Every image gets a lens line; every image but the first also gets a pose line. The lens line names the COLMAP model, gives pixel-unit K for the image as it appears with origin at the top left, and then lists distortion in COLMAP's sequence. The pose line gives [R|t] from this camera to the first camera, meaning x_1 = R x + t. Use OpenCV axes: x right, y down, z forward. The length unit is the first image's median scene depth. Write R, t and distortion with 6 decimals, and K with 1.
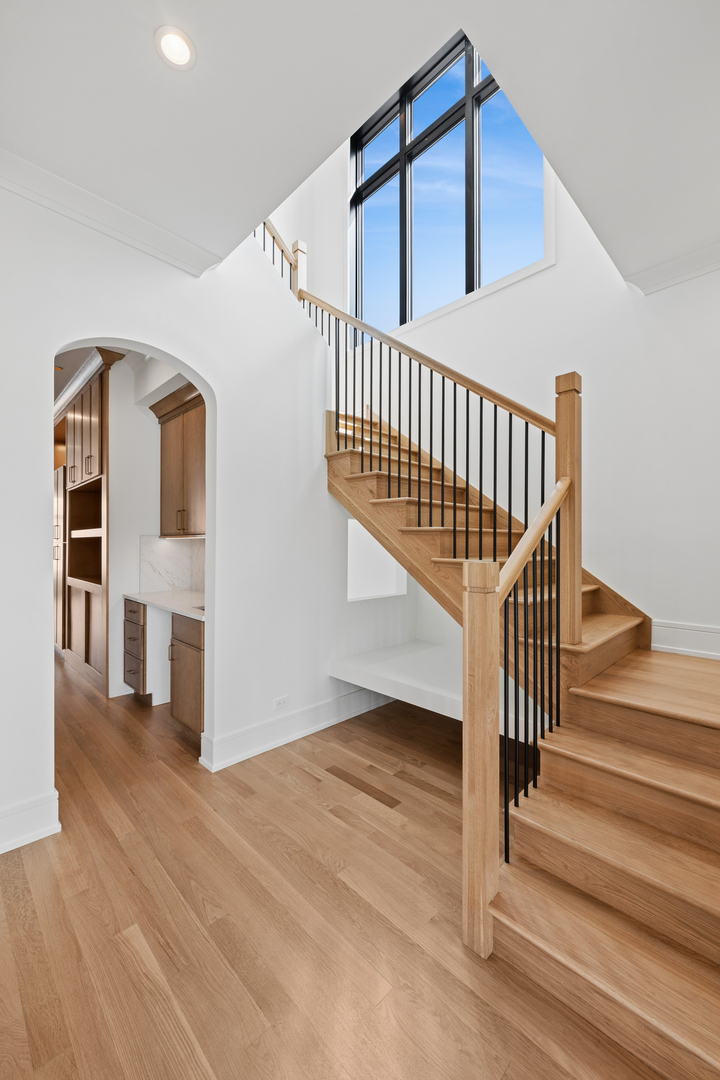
lens RADIAL K [[423.1, 0, 353.0], [0, 423.1, 537.1], [0, 0, 1]] dist [0.002516, -0.000013]
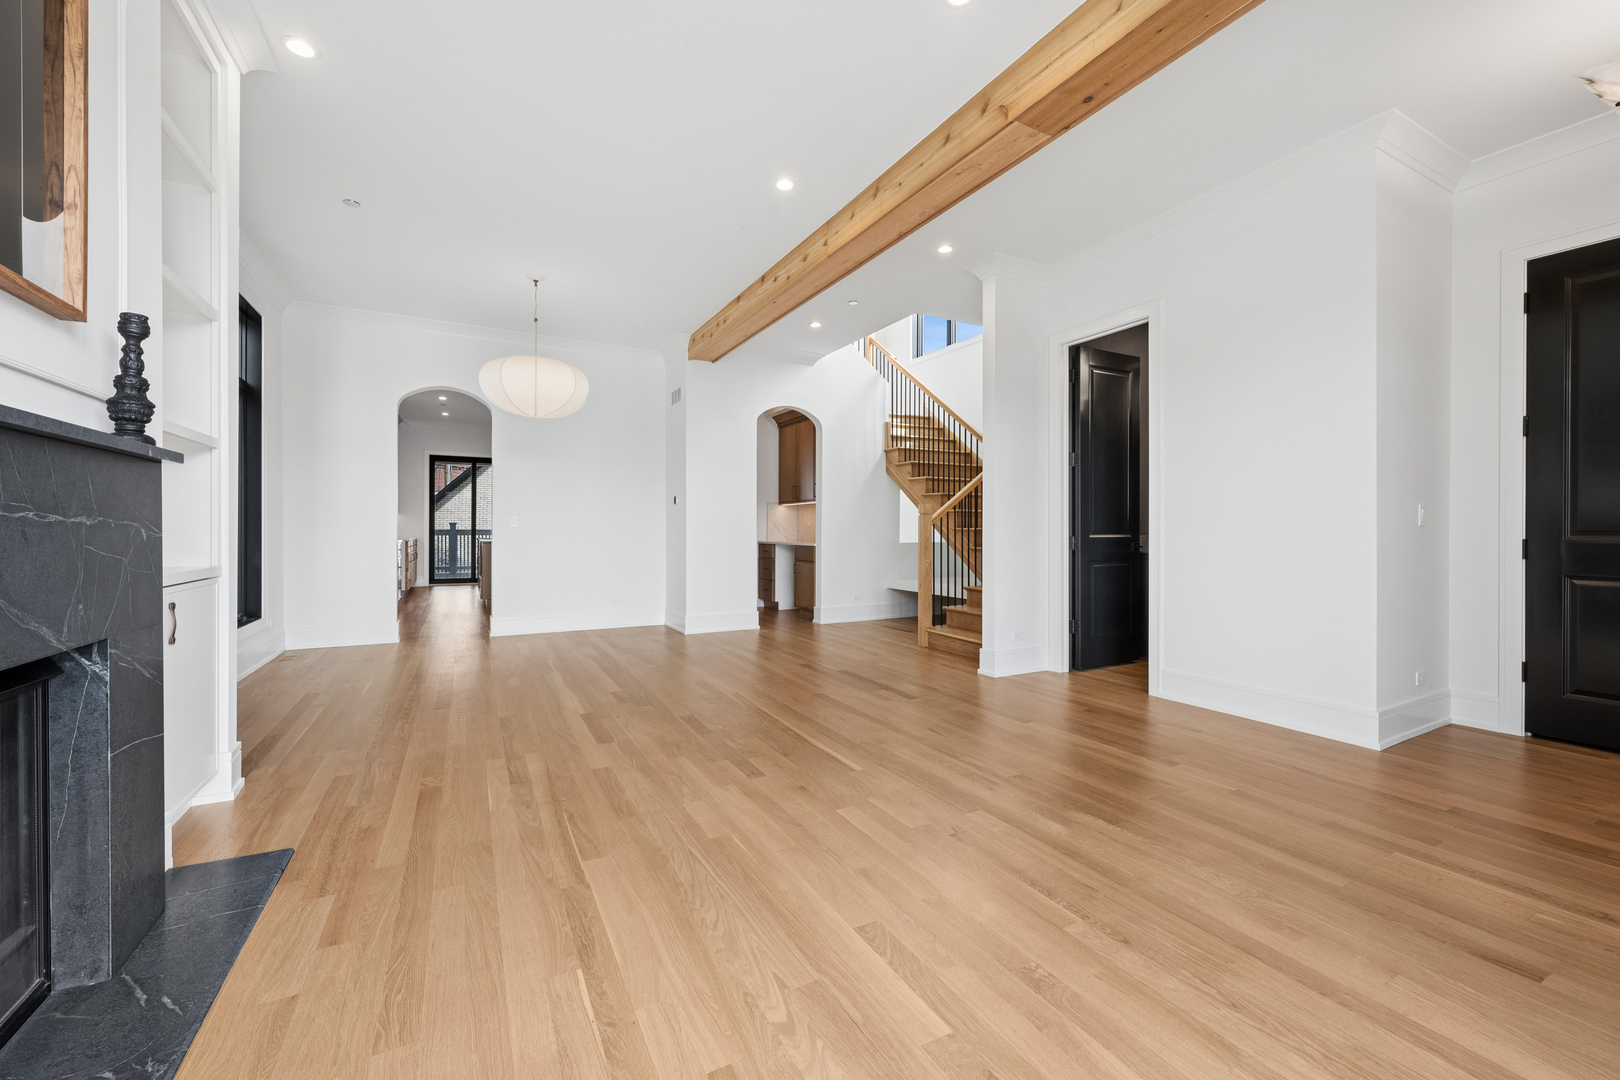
lens RADIAL K [[634.6, 0, 815.0], [0, 634.6, 531.1], [0, 0, 1]] dist [0.002516, -0.000013]
pose [[0.964746, 0.001672, -0.263177, 0.319912], [0.001334, 0.999936, 0.011245, 0.087276], [0.263179, -0.011199, 0.964682, -1.416645]]
